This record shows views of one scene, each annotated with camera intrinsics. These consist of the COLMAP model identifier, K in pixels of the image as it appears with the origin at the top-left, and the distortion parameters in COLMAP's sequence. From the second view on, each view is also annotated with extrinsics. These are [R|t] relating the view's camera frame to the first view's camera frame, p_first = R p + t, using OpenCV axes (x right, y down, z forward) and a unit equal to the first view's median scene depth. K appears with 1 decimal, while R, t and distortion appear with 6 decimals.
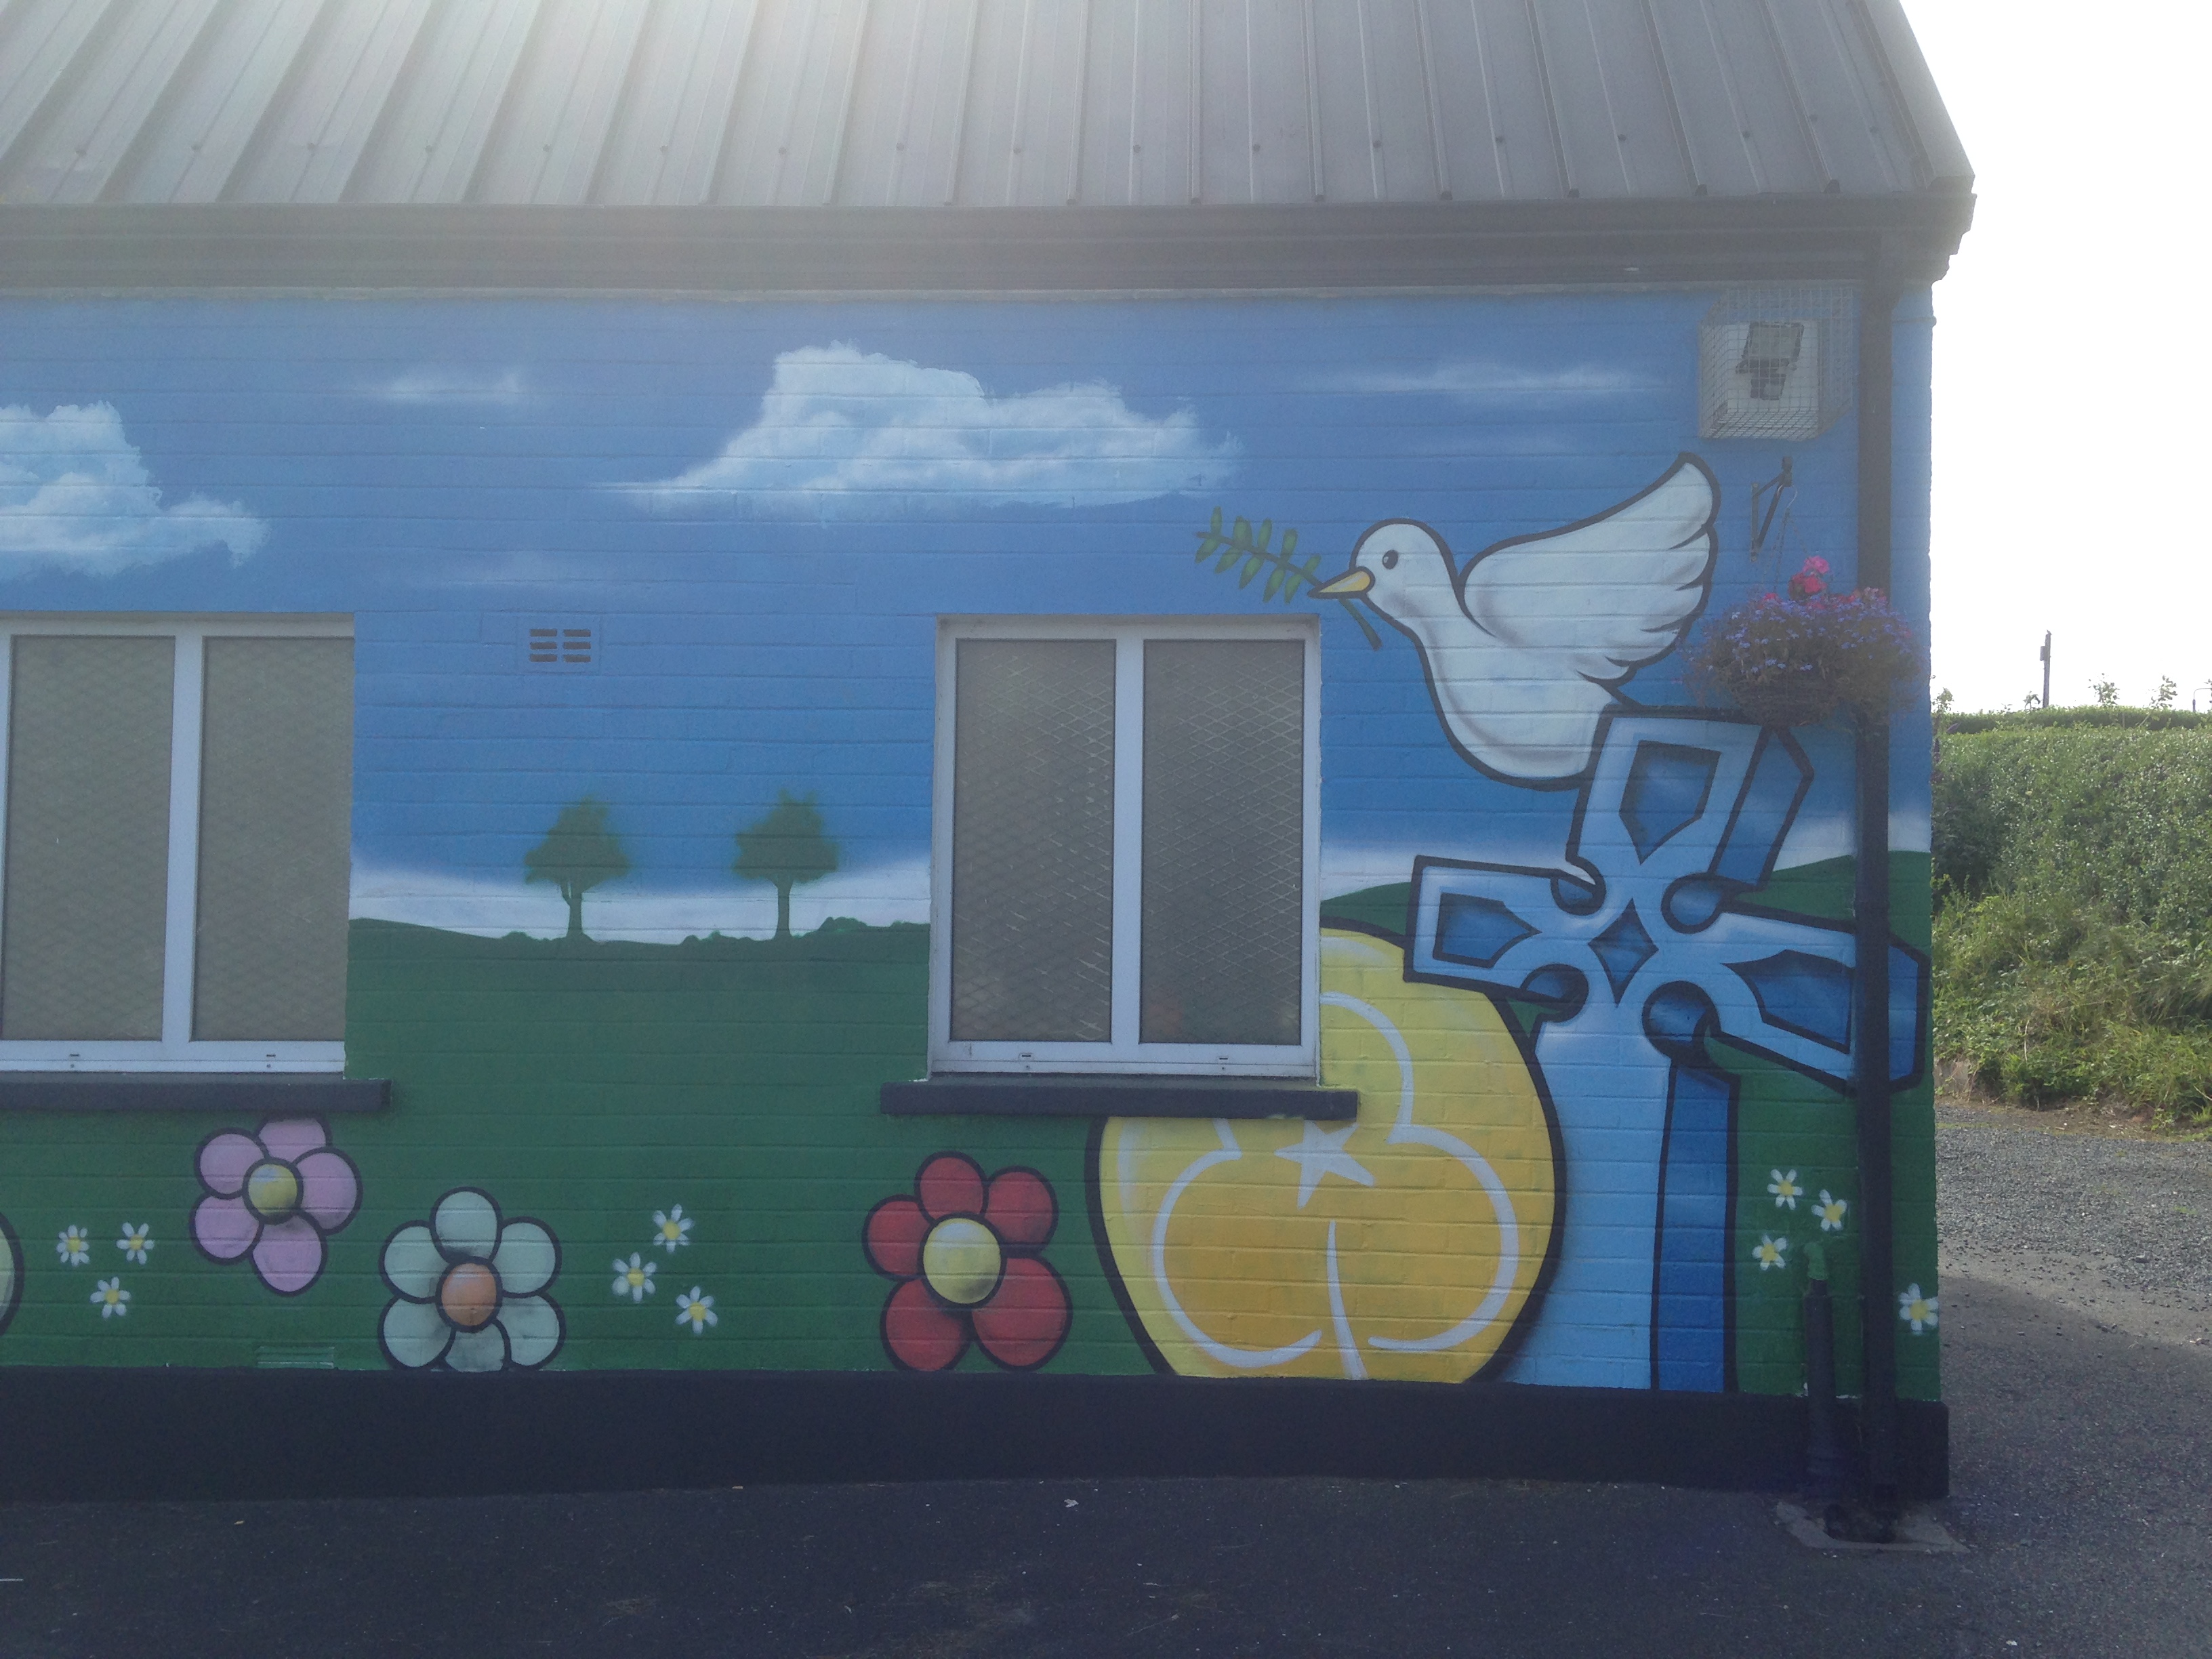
lens RADIAL K [[2002.4, 0, 1066.2], [0, 2002.4, 808.7], [0, 0, 1]] dist [0.102288, 0.000000]
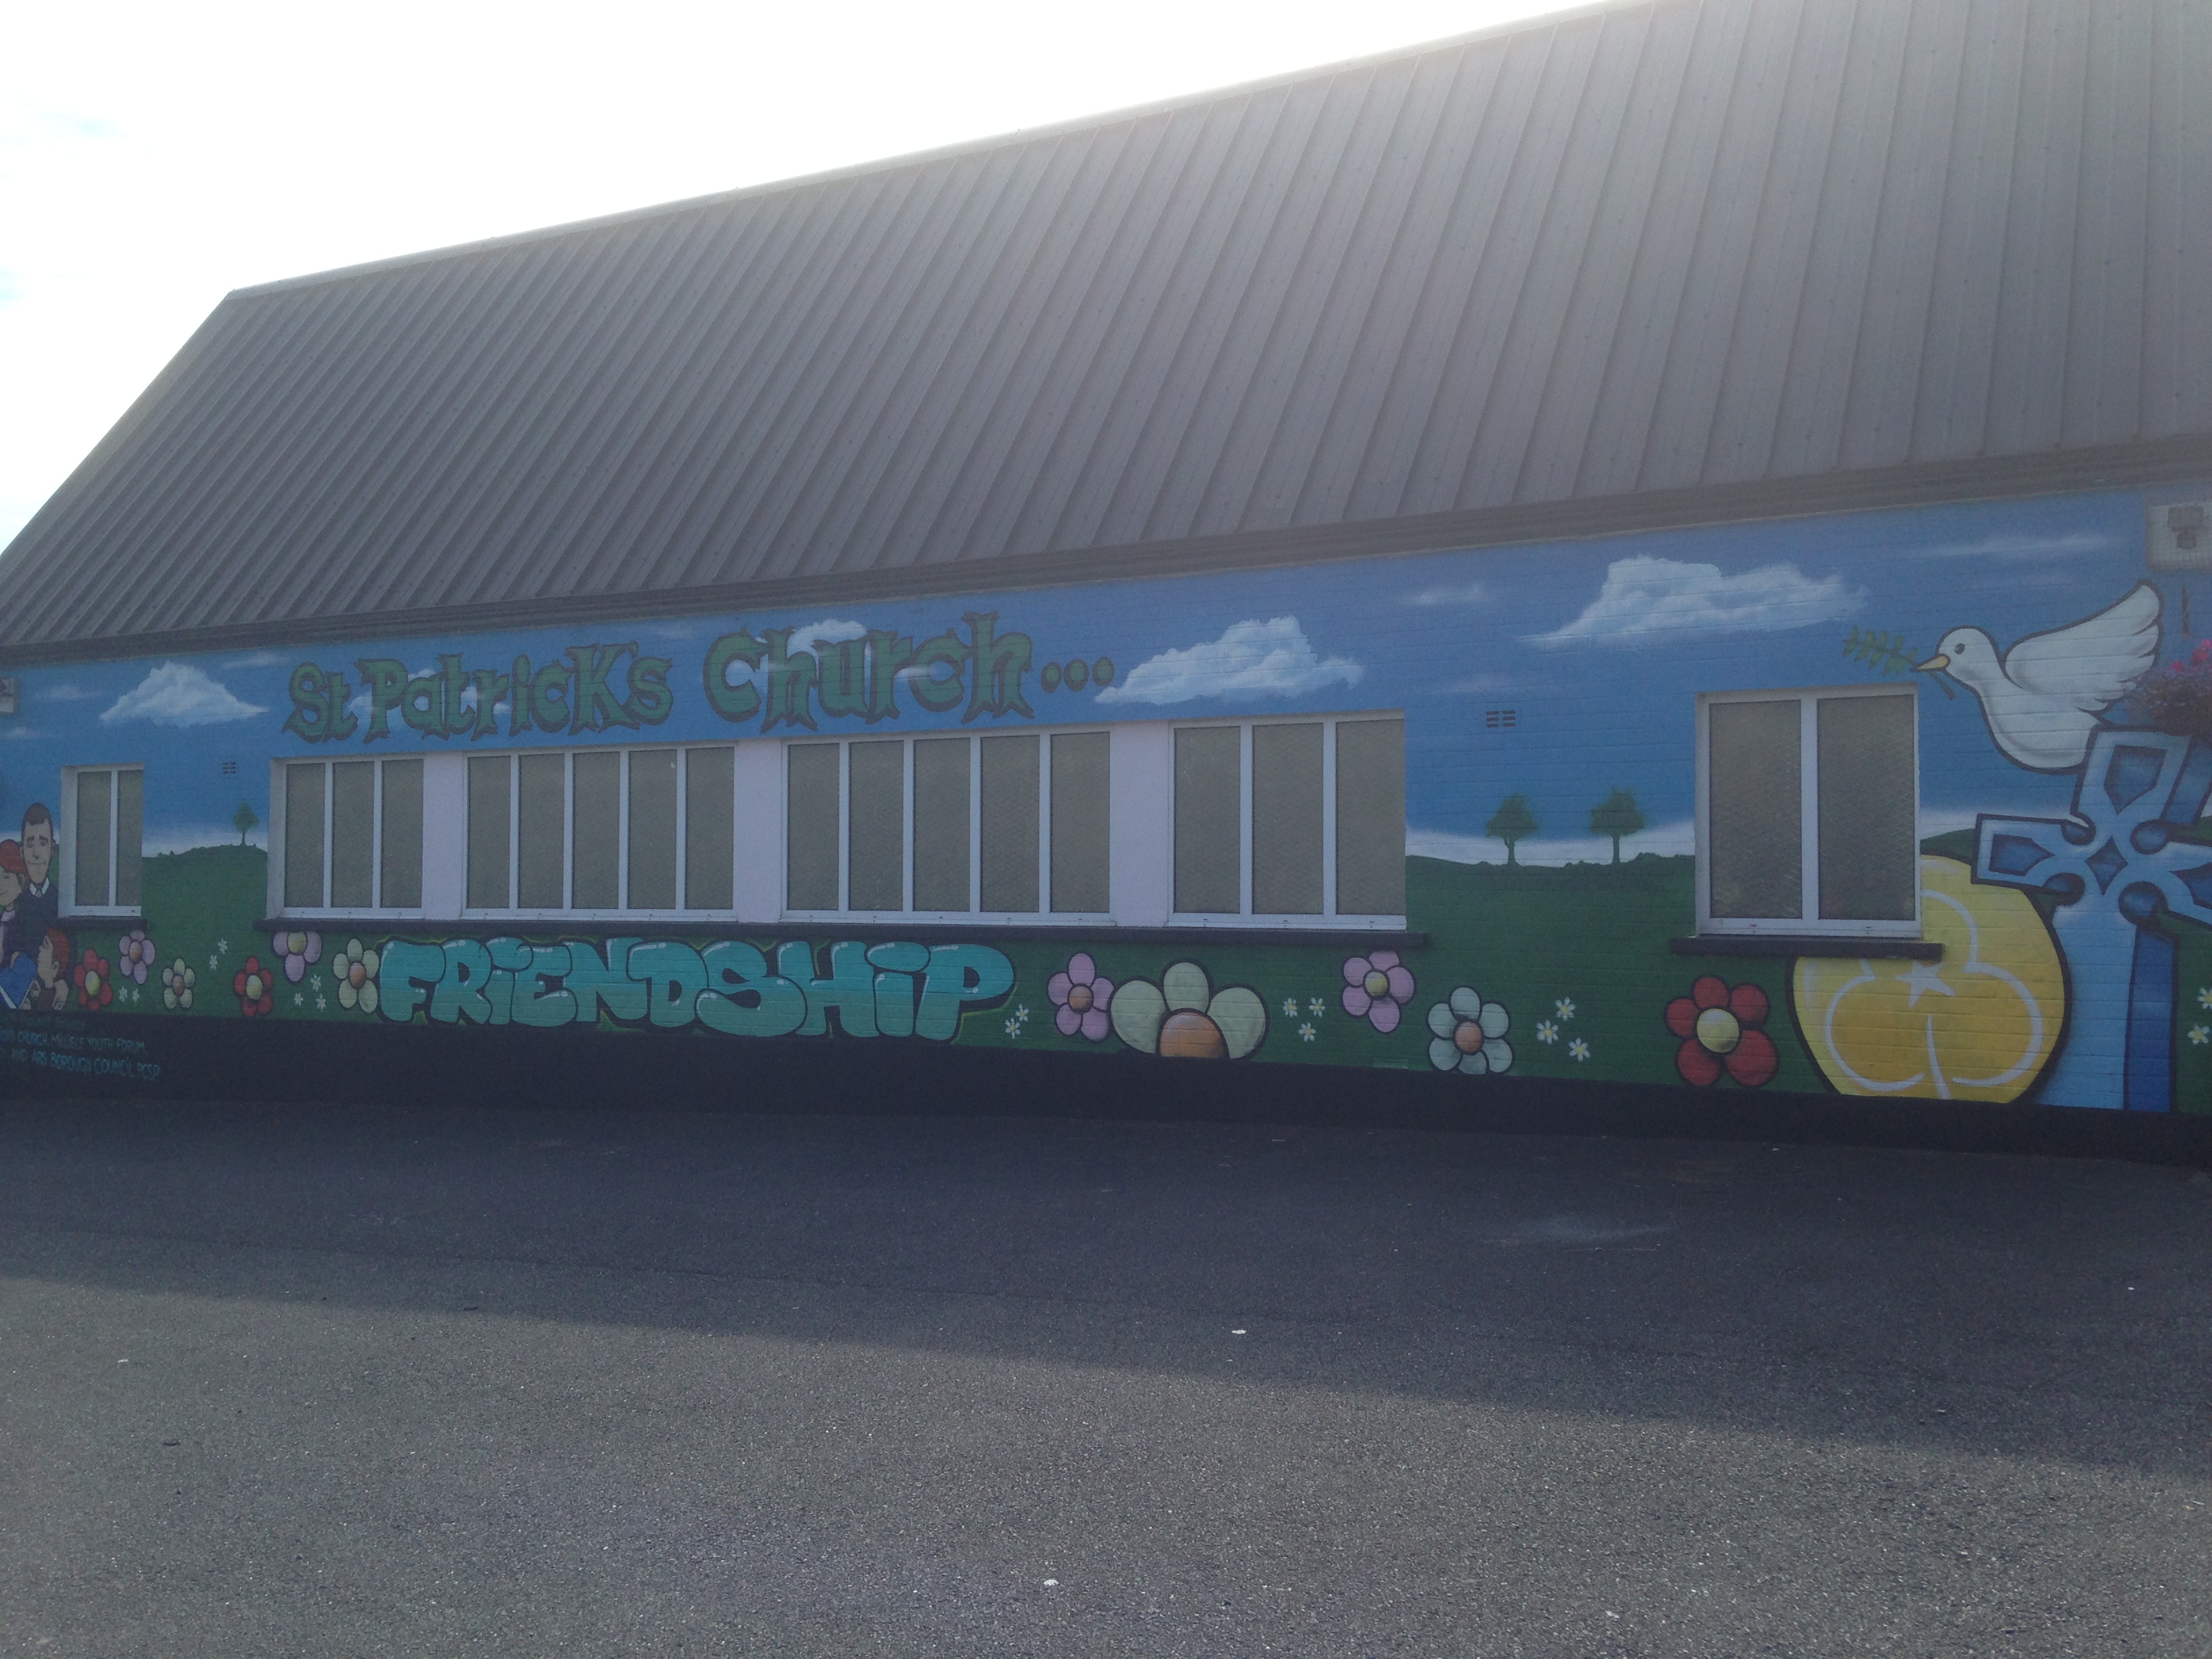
lens RADIAL K [[2002.4, 0, 1104.5], [0, 2002.4, 815.3], [0, 0, 1]] dist [0.102288, 0.000000]
pose [[0.894822, -0.022620, -0.445850, 0.289614], [0.028874, 0.999557, 0.007237, -0.010998], [0.445489, -0.019350, 0.895078, -0.981666]]
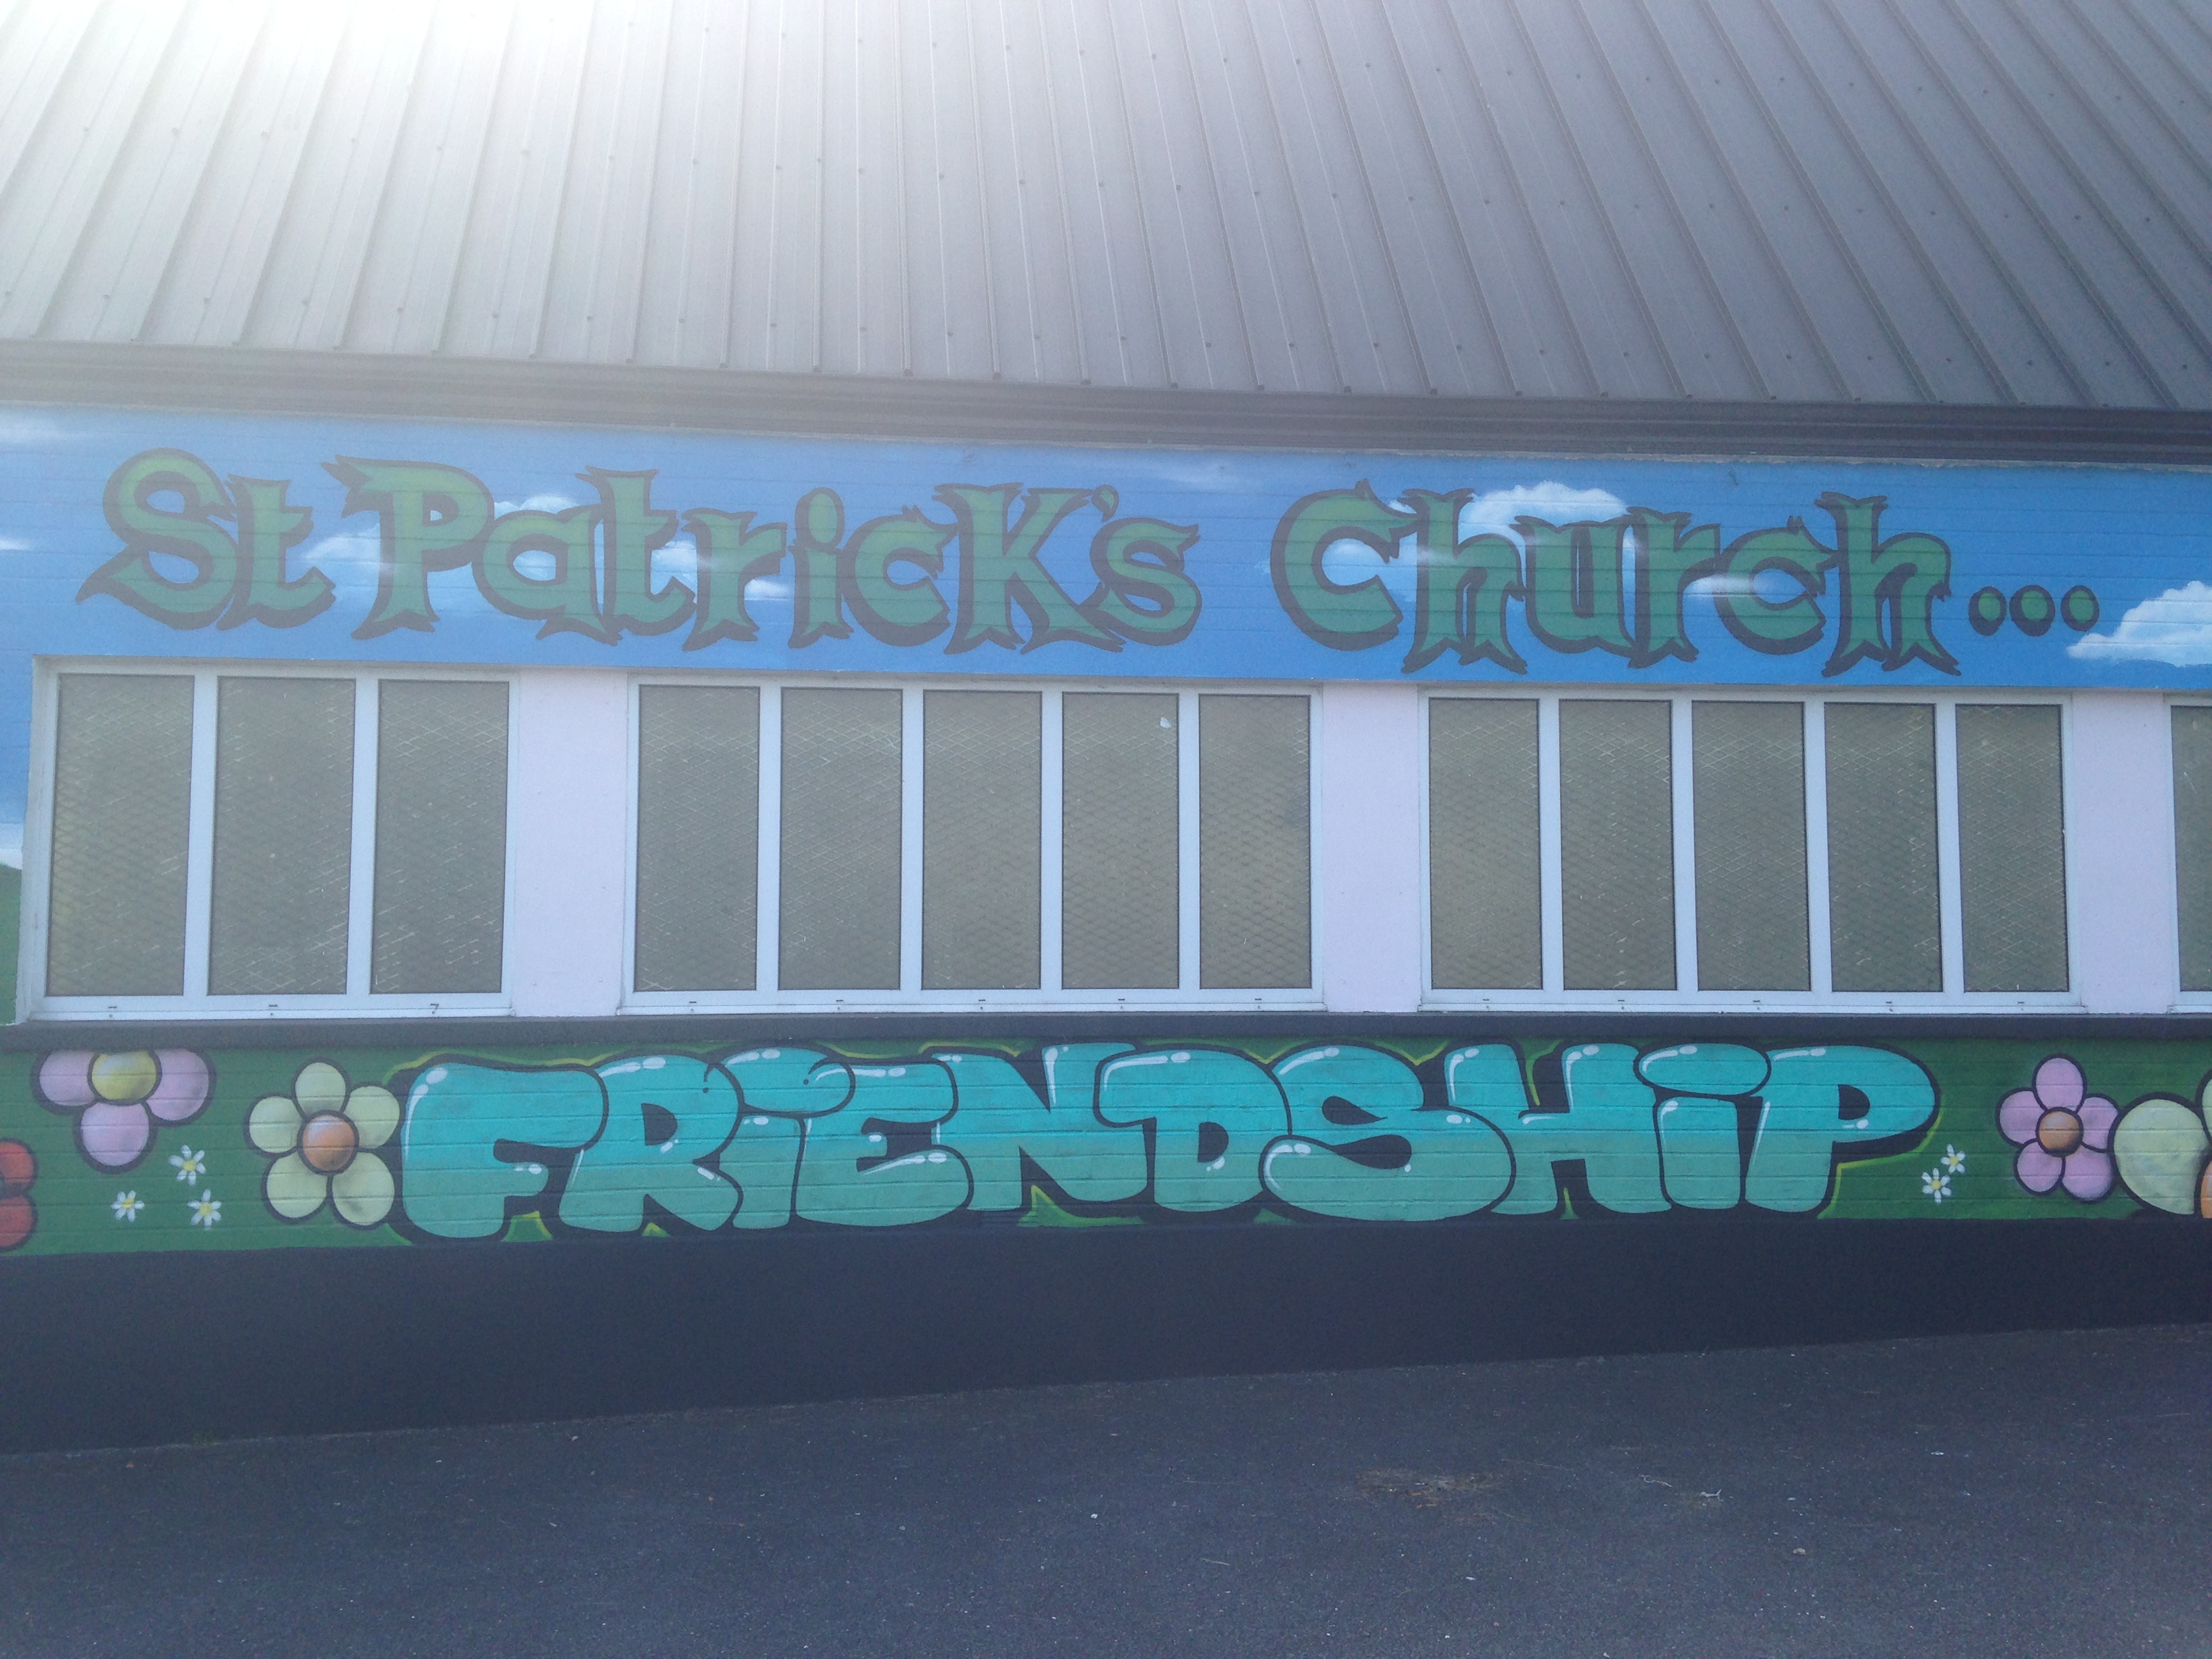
lens RADIAL K [[2002.4, 0, 1123.5], [0, 2002.4, 810.1], [0, 0, 1]] dist [0.102288, 0.000000]
pose [[0.986577, 0.004116, 0.163245, -1.620314], [-0.000428, 0.999744, -0.022621, 0.020011], [-0.163296, 0.022247, 0.986326, -0.279822]]
